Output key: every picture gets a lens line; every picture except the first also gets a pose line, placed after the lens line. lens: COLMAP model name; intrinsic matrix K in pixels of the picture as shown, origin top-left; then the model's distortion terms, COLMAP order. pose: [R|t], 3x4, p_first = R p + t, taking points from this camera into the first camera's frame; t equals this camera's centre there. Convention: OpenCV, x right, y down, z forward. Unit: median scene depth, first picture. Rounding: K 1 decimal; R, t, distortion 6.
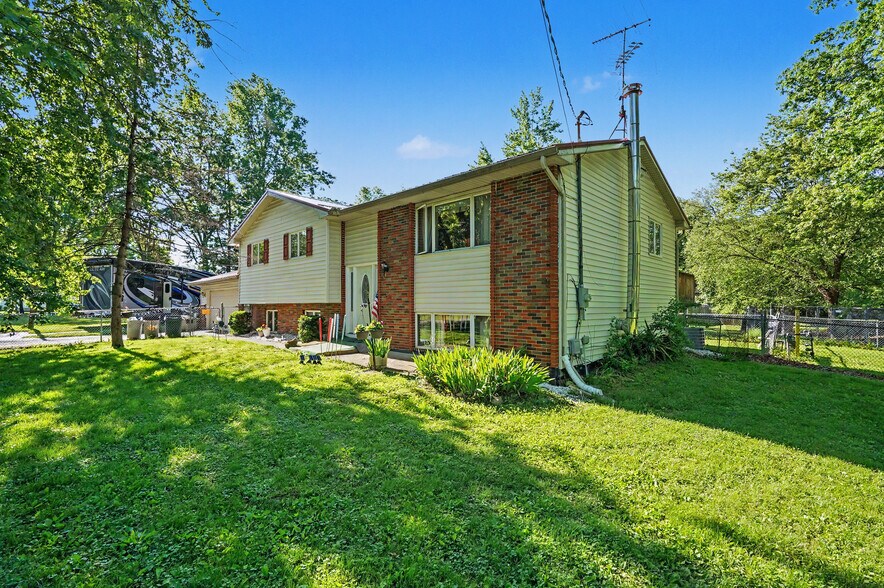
lens RADIAL K [[390.8, 0, 436.4], [0, 390.8, 297.5], [0, 0, 1]] dist [-0.011592, 0.000135]
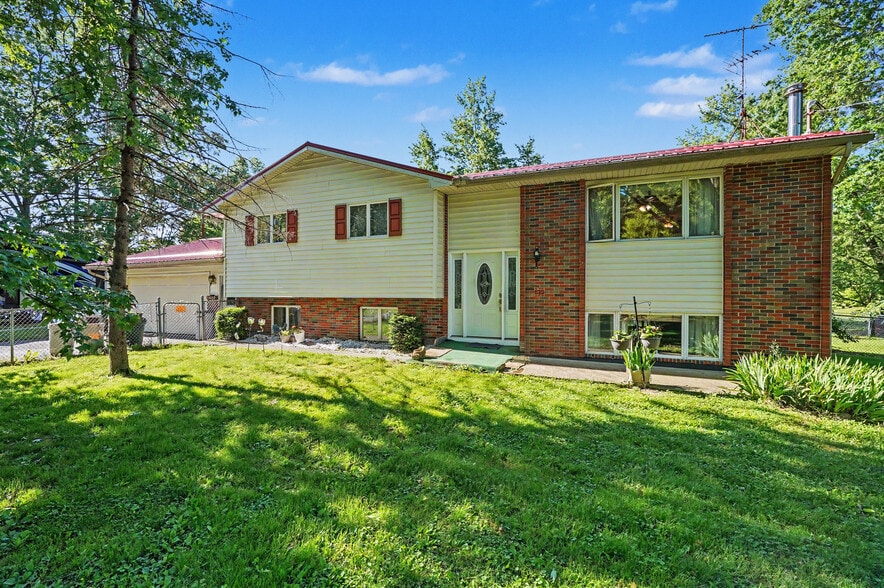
lens RADIAL K [[390.8, 0, 443.7], [0, 390.8, 293.5], [0, 0, 1]] dist [-0.011592, 0.000135]
pose [[0.941544, 0.002240, 0.336882, -0.576331], [-0.009373, 0.999765, 0.019550, -0.012165], [-0.336759, -0.021565, 0.941344, 0.292090]]
